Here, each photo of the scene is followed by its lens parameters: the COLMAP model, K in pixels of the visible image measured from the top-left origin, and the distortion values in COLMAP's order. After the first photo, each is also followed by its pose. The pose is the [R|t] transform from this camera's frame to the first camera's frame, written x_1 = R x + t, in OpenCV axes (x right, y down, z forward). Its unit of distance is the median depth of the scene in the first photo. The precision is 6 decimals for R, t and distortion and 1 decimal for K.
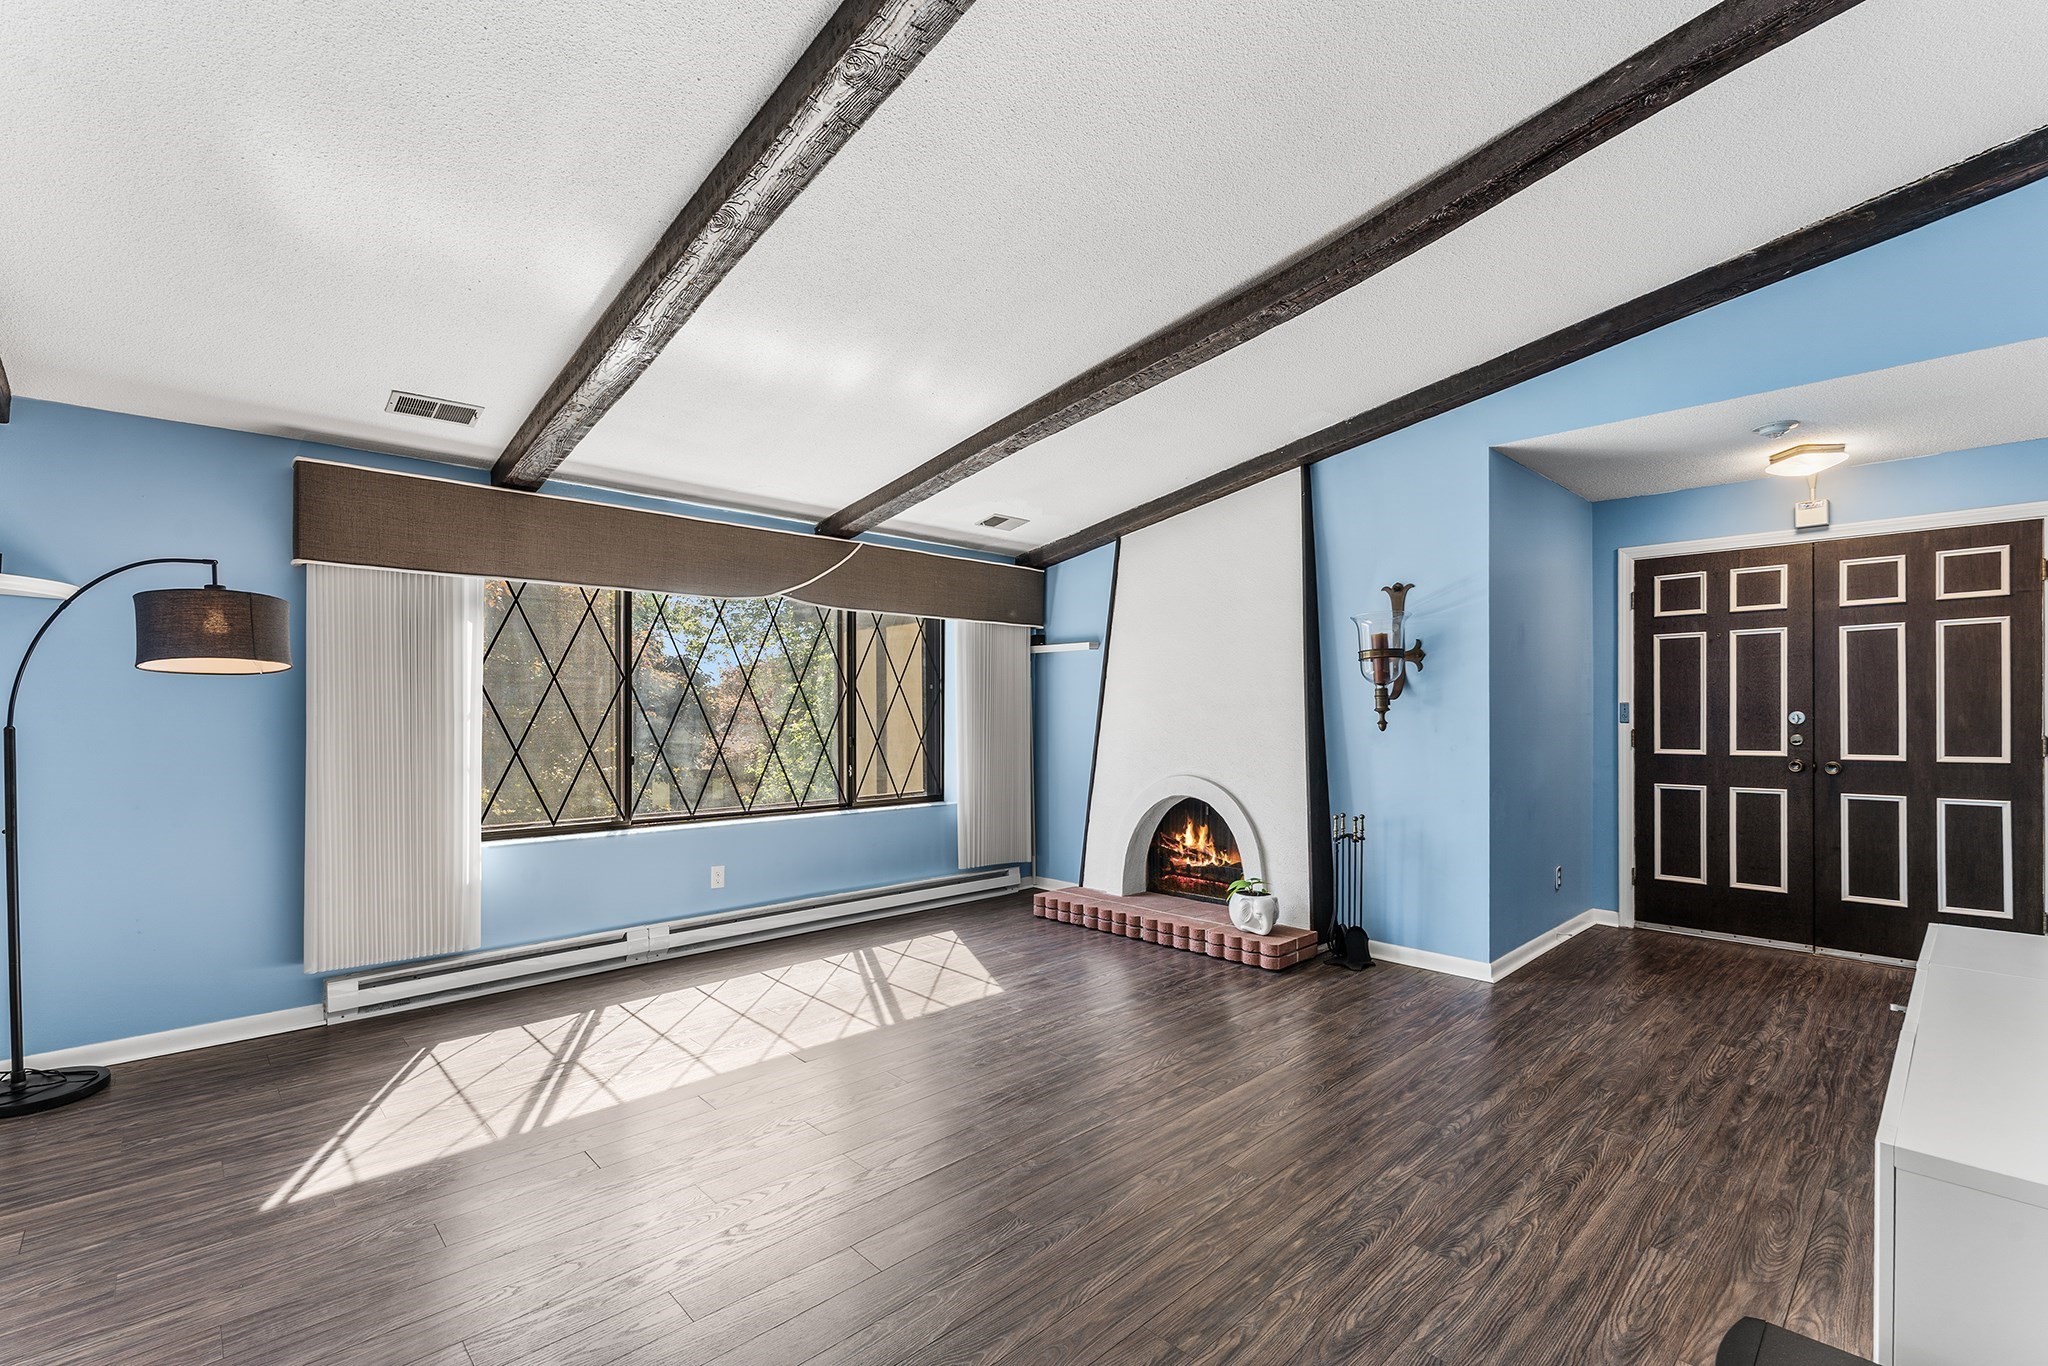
lens RADIAL K [[898.5, 0, 1022.6], [0, 898.5, 710.6], [0, 0, 1]] dist [0.001213, -0.000043]
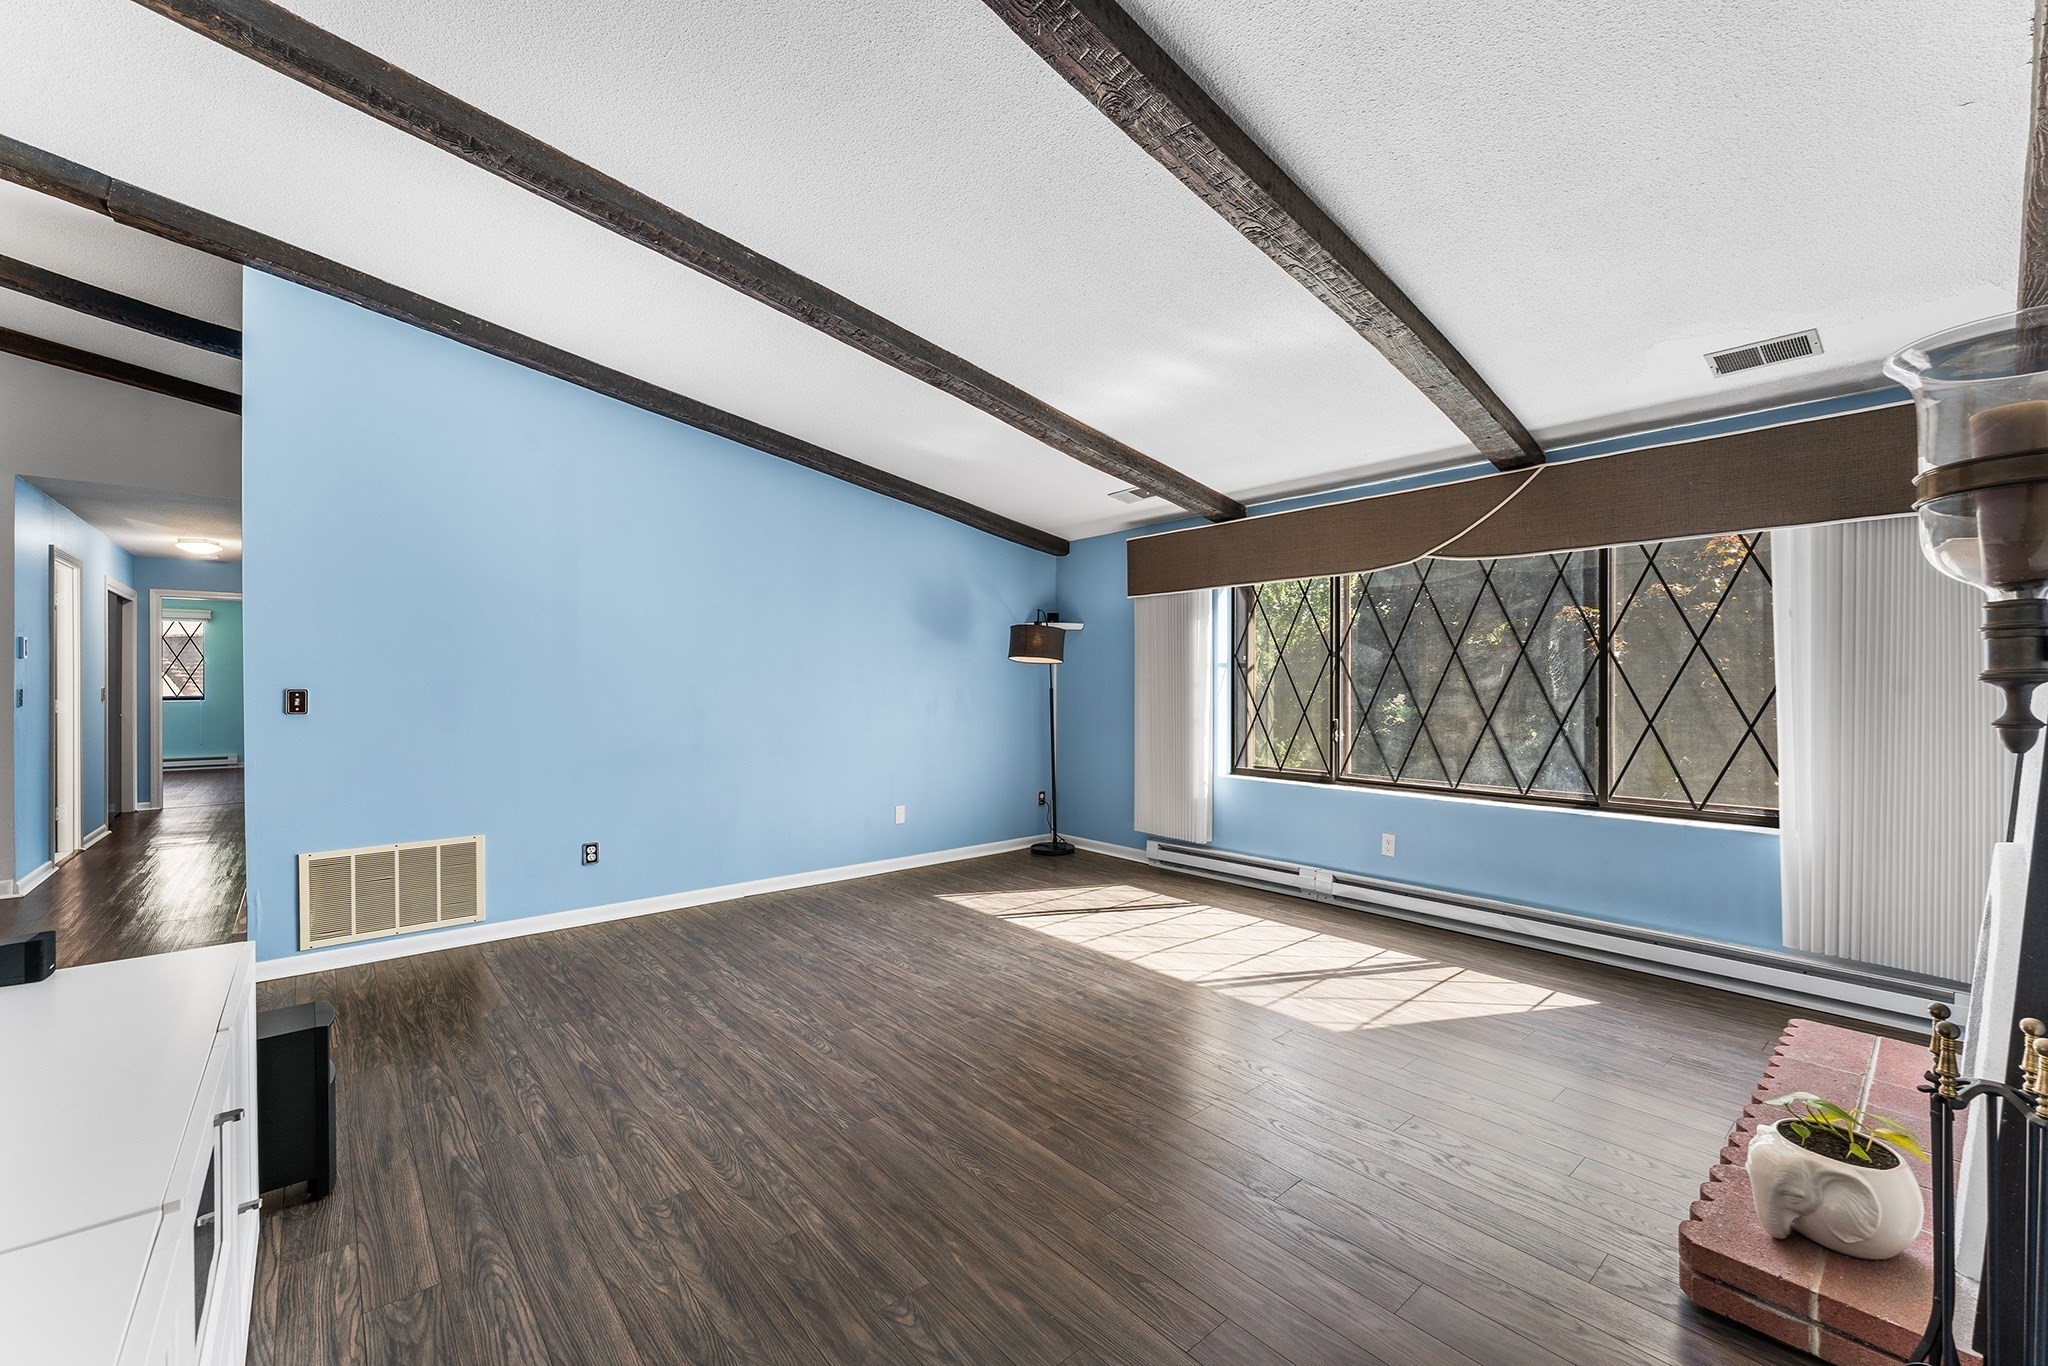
lens RADIAL K [[828.3, 0, 1024.0], [0, 828.3, 683.0], [0, 0, 1]] dist [0.002067, 0.000166]
pose [[-0.051662, 0.001990, -0.998663, 0.718052], [0.001889, 0.999996, 0.001895, -0.000123], [0.998663, -0.001788, -0.051665, 0.745860]]
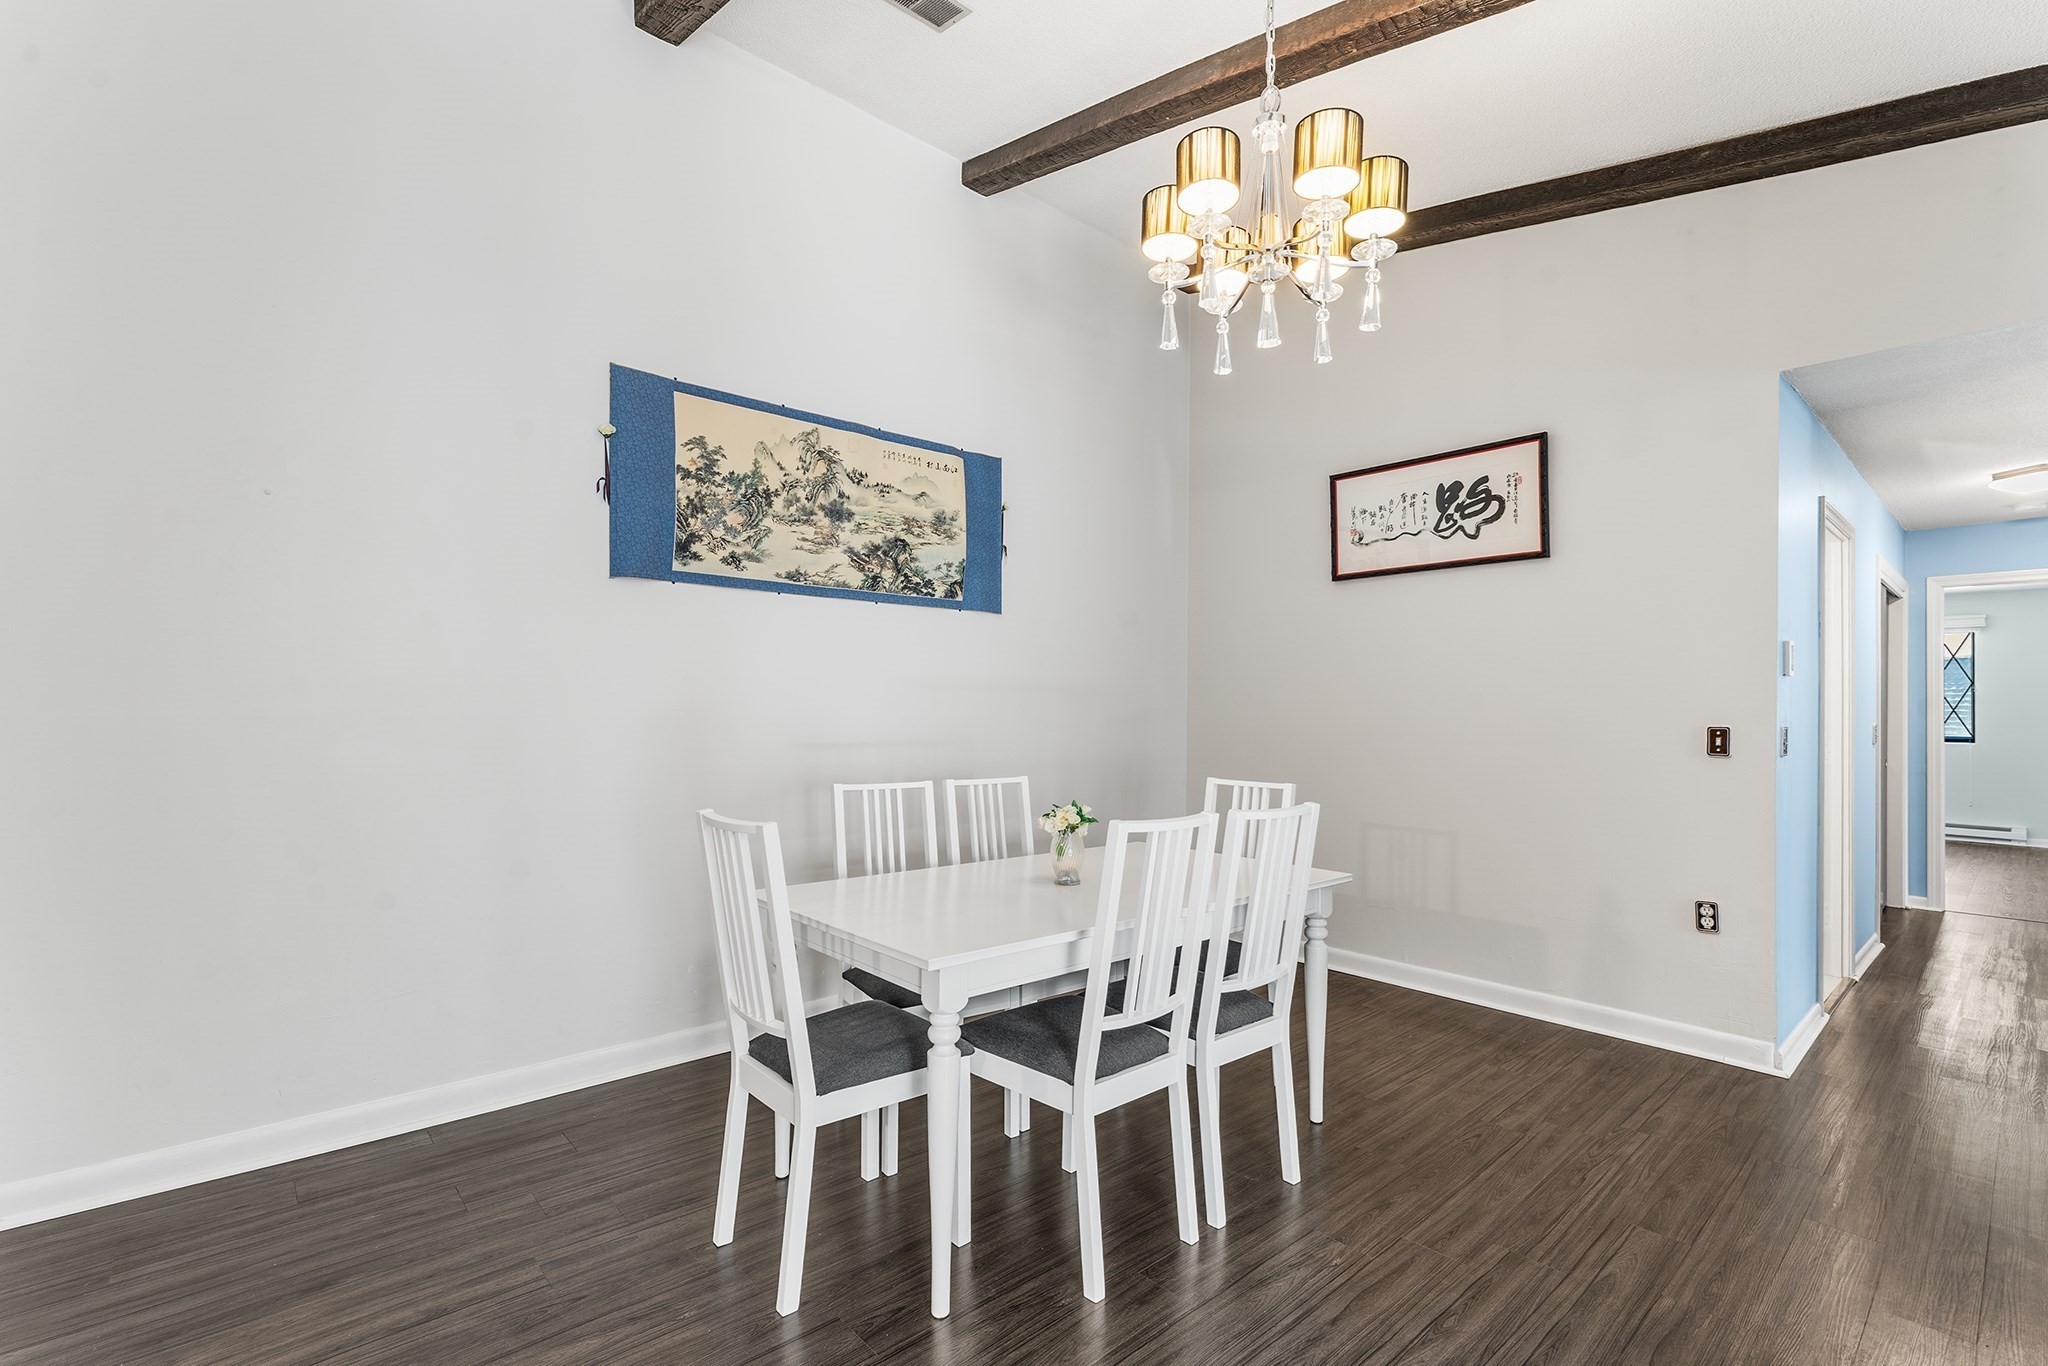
lens RADIAL K [[919.8, 0, 1024.2], [0, 919.8, 693.8], [0, 0, 1]] dist [0.000933, -0.000020]
pose [[-0.999516, -0.009188, 0.029729, 0.226918], [-0.009694, 0.999810, -0.016938, -0.002033], [-0.029568, -0.017218, -0.999414, 0.050081]]
